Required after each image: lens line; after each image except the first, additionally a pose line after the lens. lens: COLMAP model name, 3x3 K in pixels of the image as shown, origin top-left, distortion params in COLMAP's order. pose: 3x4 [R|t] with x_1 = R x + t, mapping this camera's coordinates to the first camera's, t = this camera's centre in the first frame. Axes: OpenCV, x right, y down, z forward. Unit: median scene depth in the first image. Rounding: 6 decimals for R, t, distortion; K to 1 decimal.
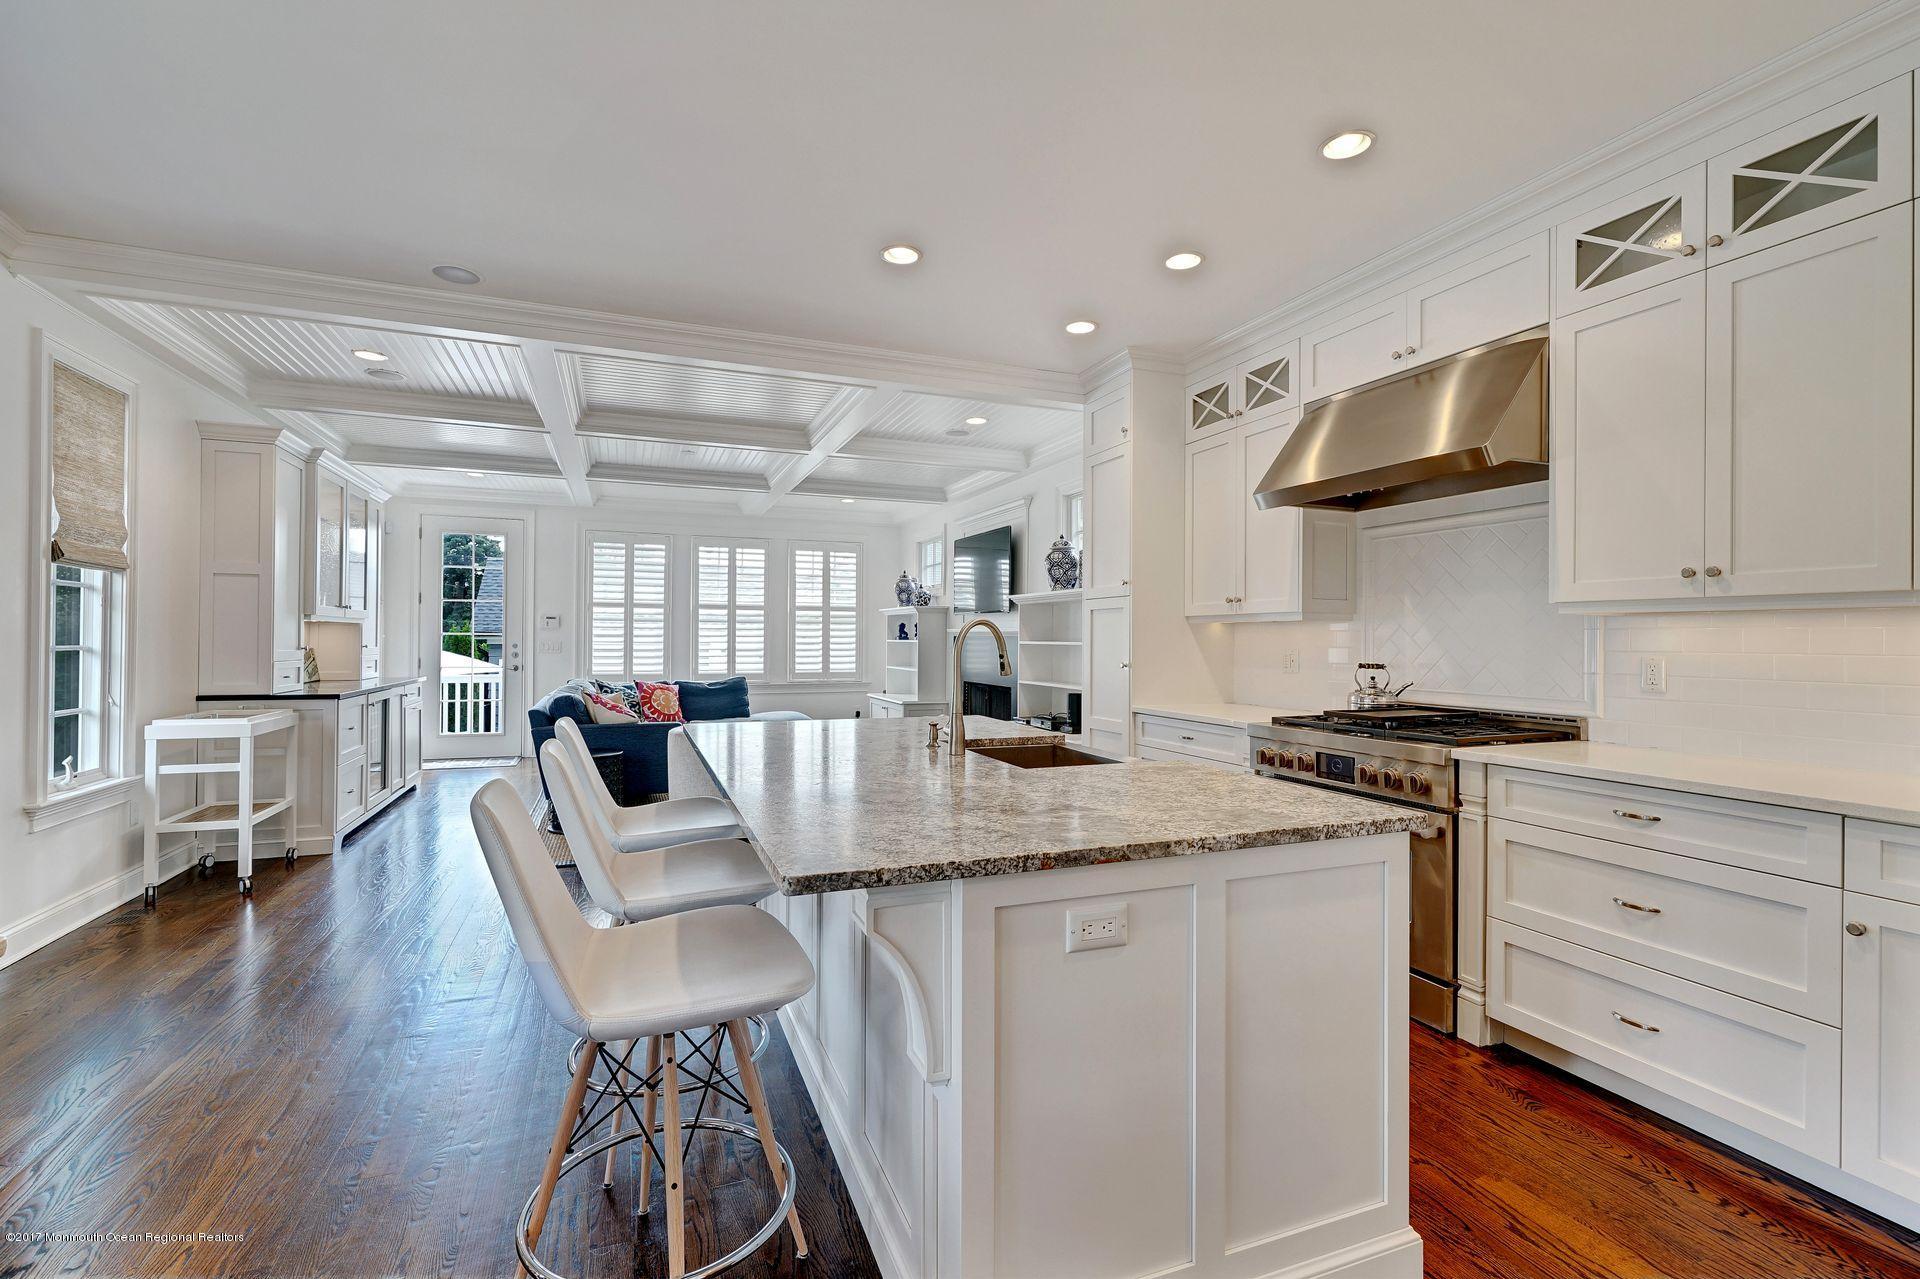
lens RADIAL K [[845.3, 0, 957.8], [0, 845.3, 634.9], [0, 0, 1]] dist [-0.000219, 0.000187]
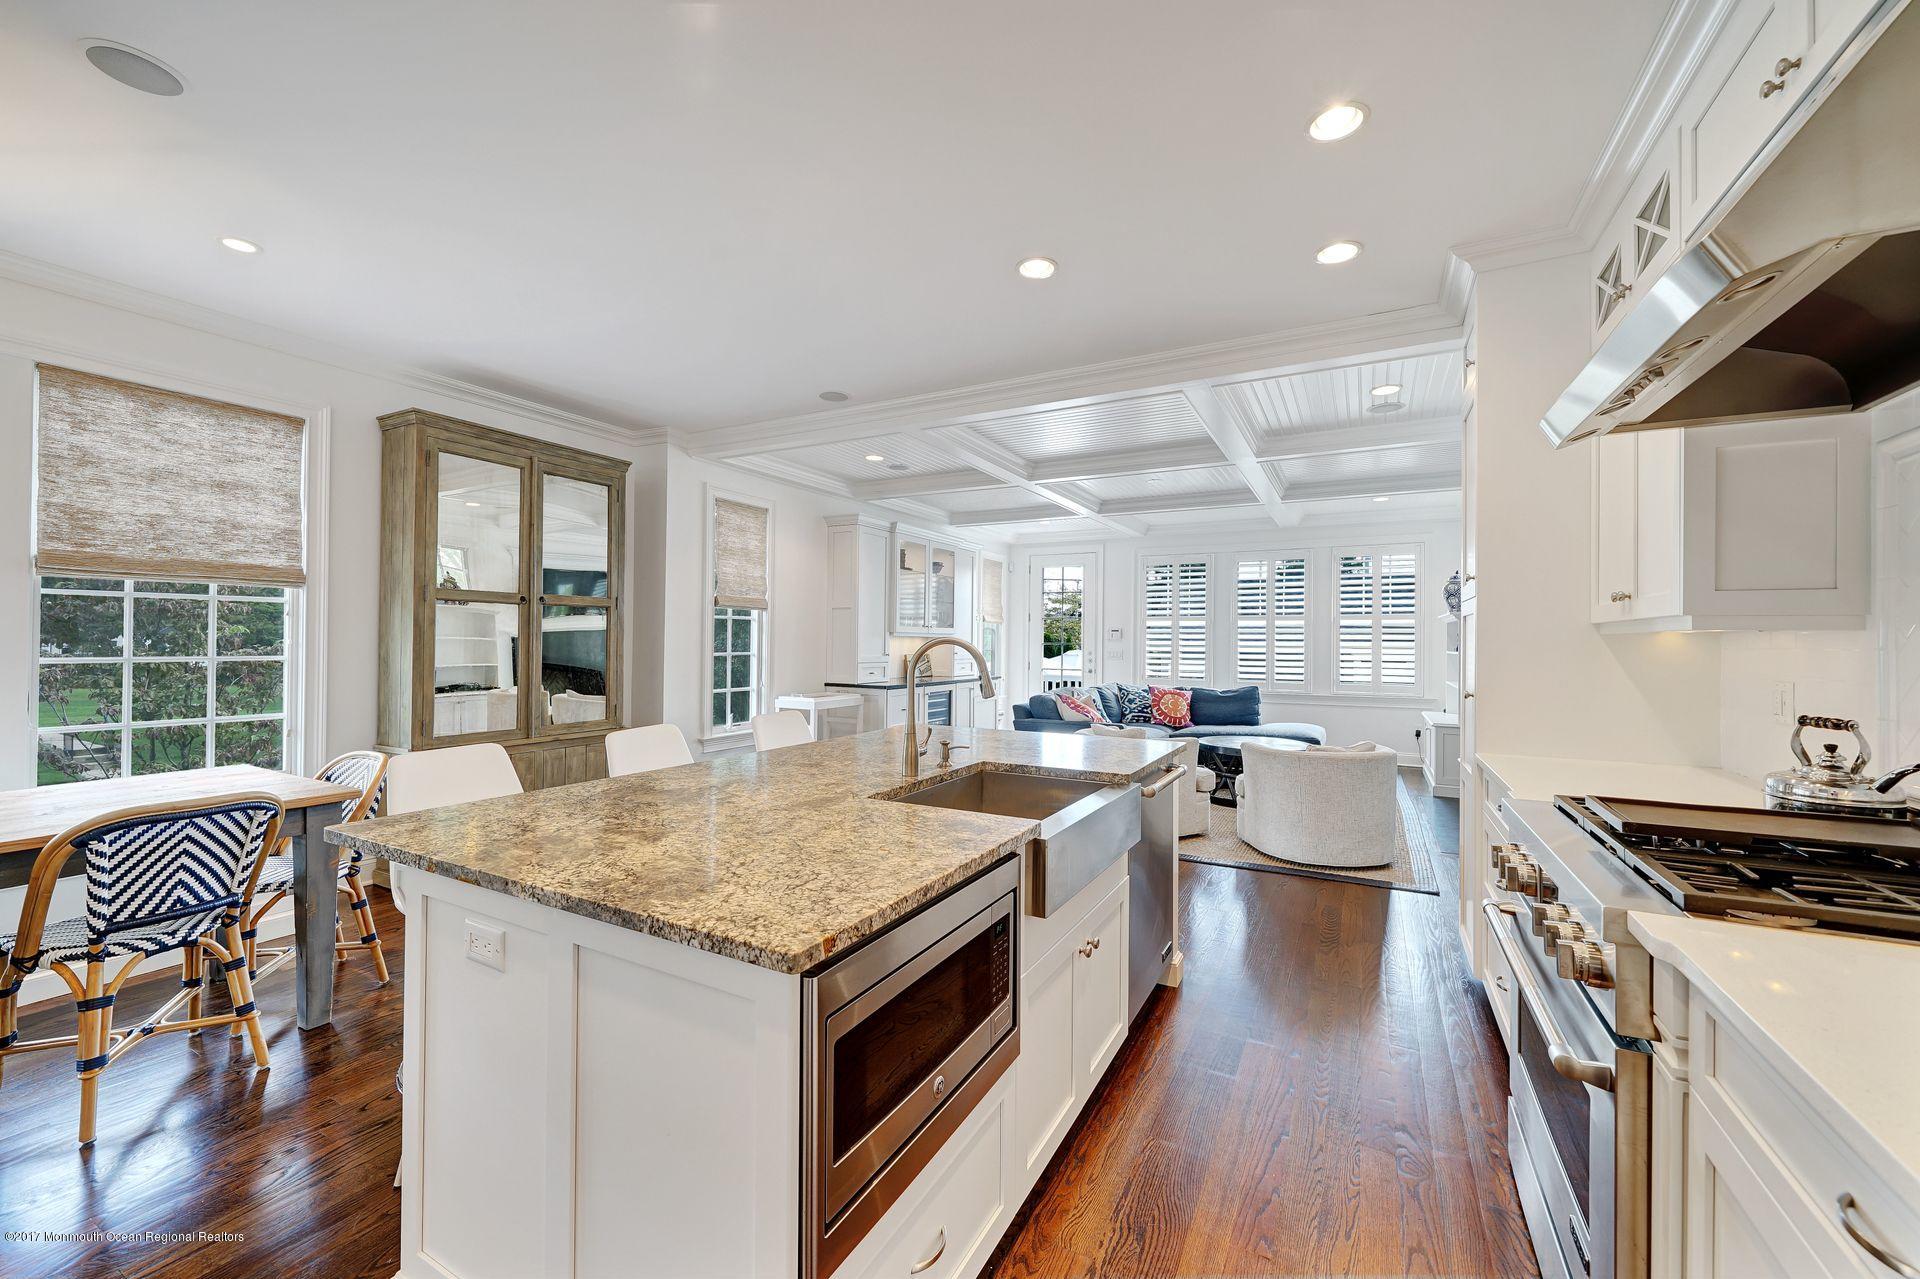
lens RADIAL K [[749.3, 0, 960.2], [0, 749.3, 641.4], [0, 0, 1]] dist [-0.002346, -0.000030]
pose [[0.644736, -0.001241, -0.764405, 0.456068], [0.000813, 0.999999, -0.000938, -0.009237], [0.764405, -0.000017, 0.644736, 0.311731]]
